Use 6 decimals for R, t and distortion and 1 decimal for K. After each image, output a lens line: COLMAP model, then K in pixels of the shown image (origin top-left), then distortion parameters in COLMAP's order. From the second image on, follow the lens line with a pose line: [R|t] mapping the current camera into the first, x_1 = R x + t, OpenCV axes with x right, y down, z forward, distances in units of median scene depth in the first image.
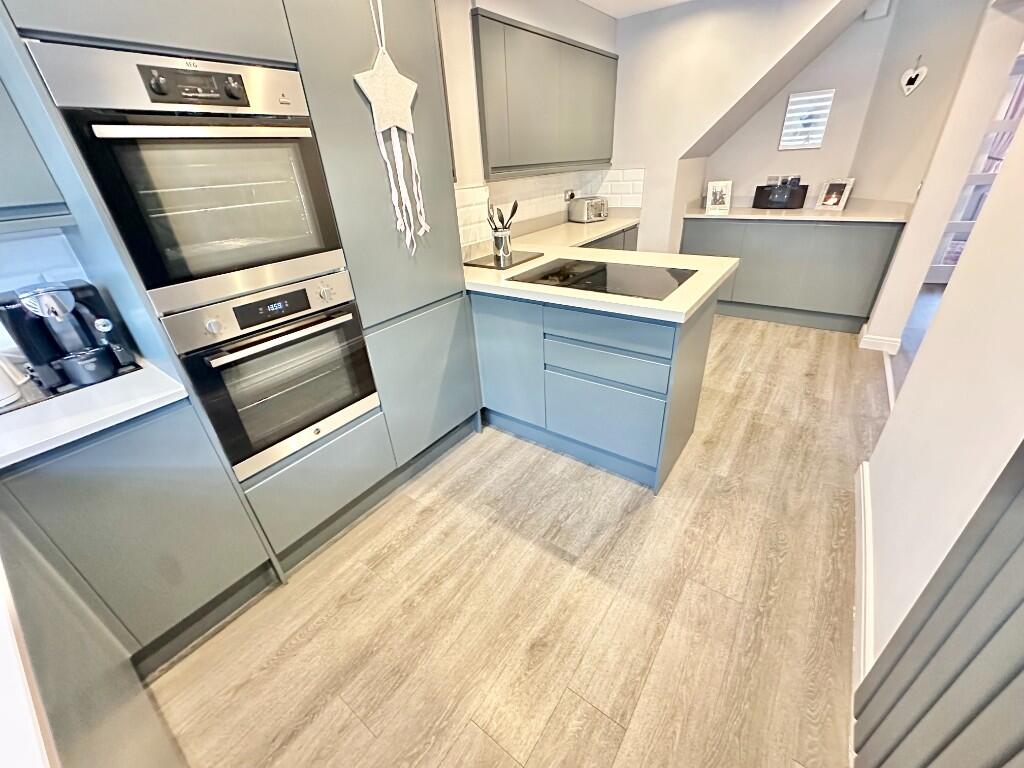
lens RADIAL K [[409.9, 0, 512.5], [0, 409.9, 382.7], [0, 0, 1]] dist [-0.002603, -0.000189]
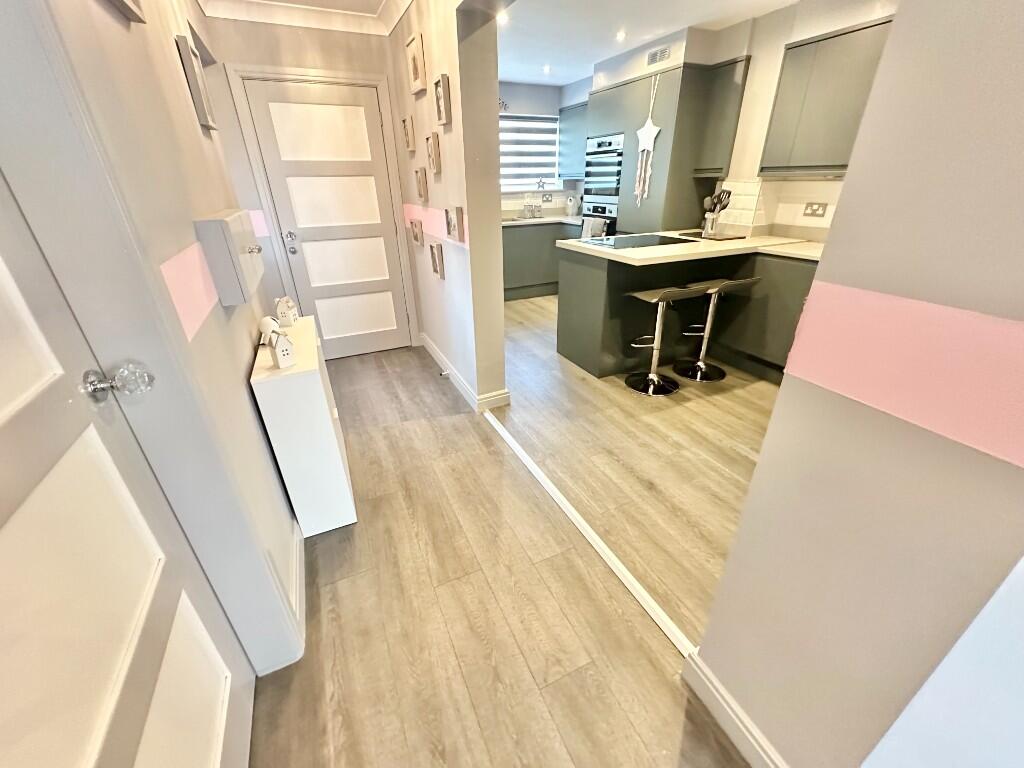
lens RADIAL K [[409.9, 0, 512.5], [0, 409.9, 382.7], [0, 0, 1]] dist [-0.002603, -0.000189]
pose [[-0.473098, 0.450446, -0.757150, 1.726512], [-0.381909, 0.669611, 0.636998, -0.661679], [0.793930, 0.590525, -0.144762, 1.083044]]
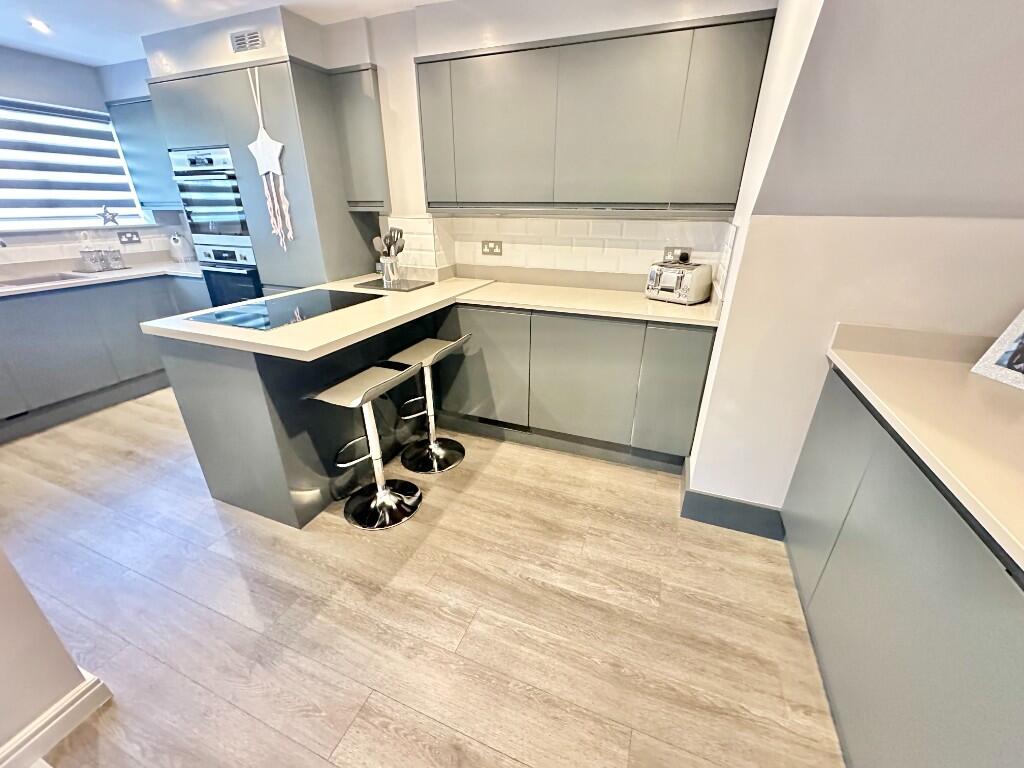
lens RADIAL K [[409.9, 0, 512.5], [0, 409.9, 382.7], [0, 0, 1]] dist [-0.002603, -0.000189]
pose [[0.249589, 0.439858, -0.862688, 1.232199], [-0.479010, 0.830332, 0.284775, -0.608702], [0.841579, 0.342160, 0.417938, 1.012660]]
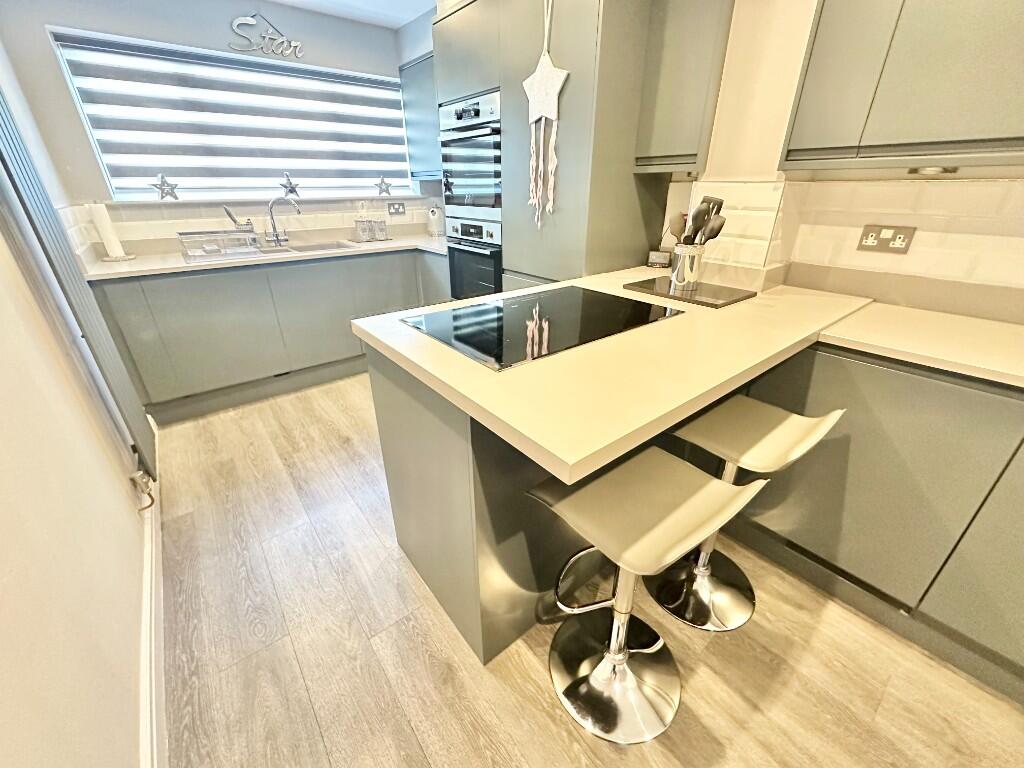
lens RADIAL K [[409.9, 0, 512.5], [0, 409.9, 382.7], [0, 0, 1]] dist [-0.002603, -0.000189]
pose [[-0.258752, 0.470693, -0.843502, 0.774579], [-0.446071, 0.716325, 0.536562, -0.477752], [0.856778, 0.515099, 0.024612, 0.920957]]
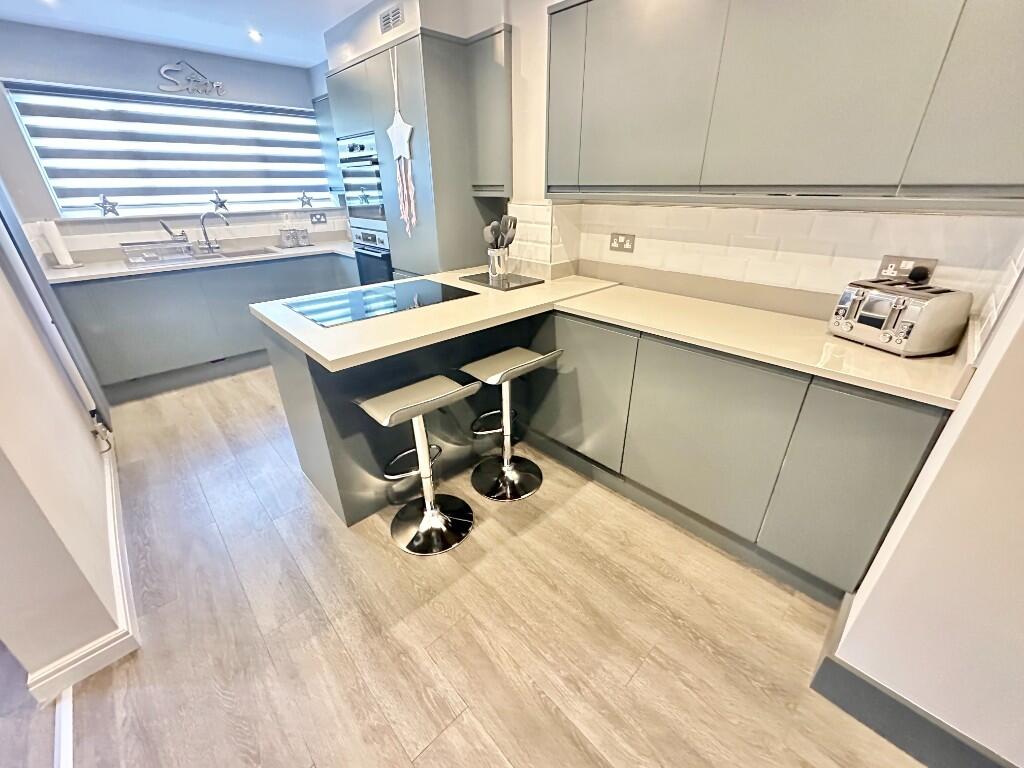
lens RADIAL K [[409.9, 0, 512.5], [0, 409.9, 382.7], [0, 0, 1]] dist [-0.002603, -0.000189]
pose [[-0.175316, 0.481619, -0.858666, 1.030688], [-0.454886, 0.733868, 0.504496, -0.699558], [0.873122, 0.479042, 0.090423, 1.185536]]
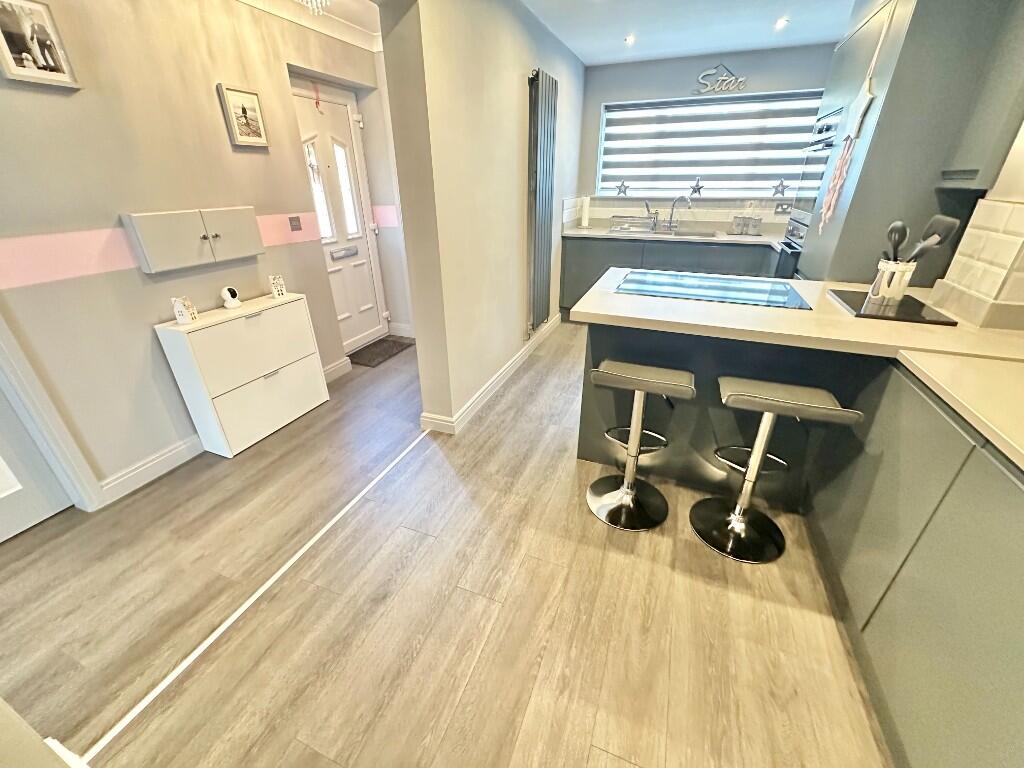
lens RADIAL K [[409.9, 0, 512.5], [0, 409.9, 382.7], [0, 0, 1]] dist [-0.002603, -0.000189]
pose [[-0.965353, 0.170534, -0.197514, 0.825255], [-0.065687, 0.573730, 0.816406, -0.834945], [0.252545, 0.801094, -0.542650, 1.482144]]
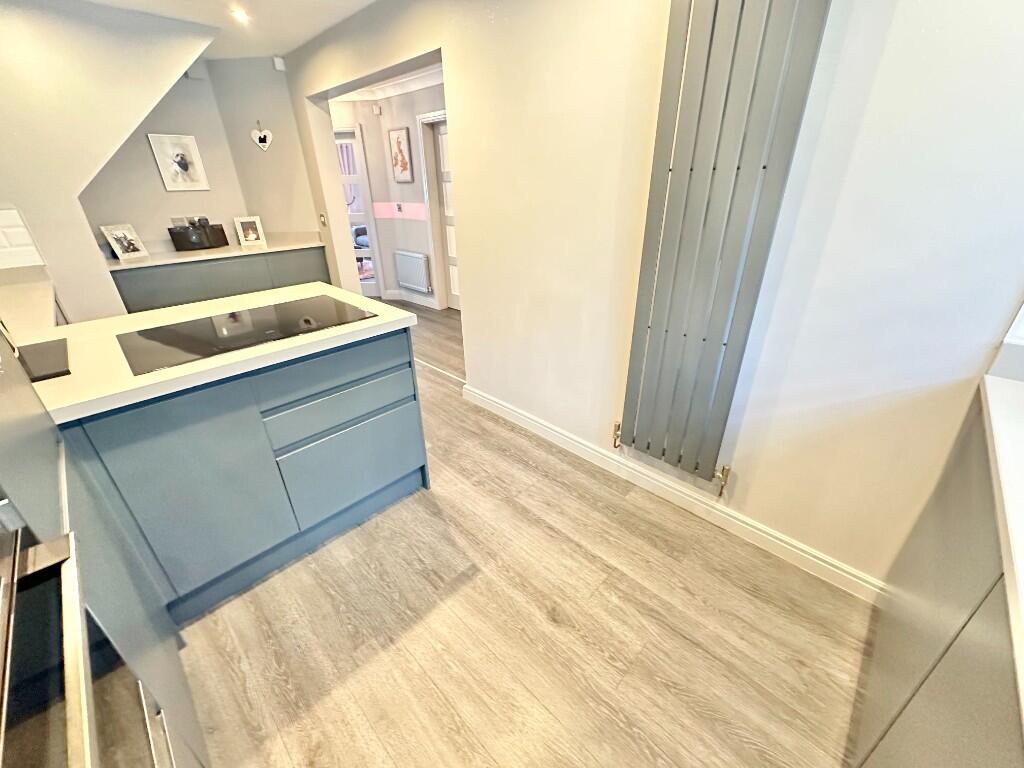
lens RADIAL K [[409.9, 0, 512.5], [0, 409.9, 382.7], [0, 0, 1]] dist [-0.002603, -0.000189]
pose [[0.140113, -0.384976, 0.912229, -0.450874], [0.478594, 0.832873, 0.277977, -0.138749], [-0.866785, 0.397639, 0.300943, 0.343563]]
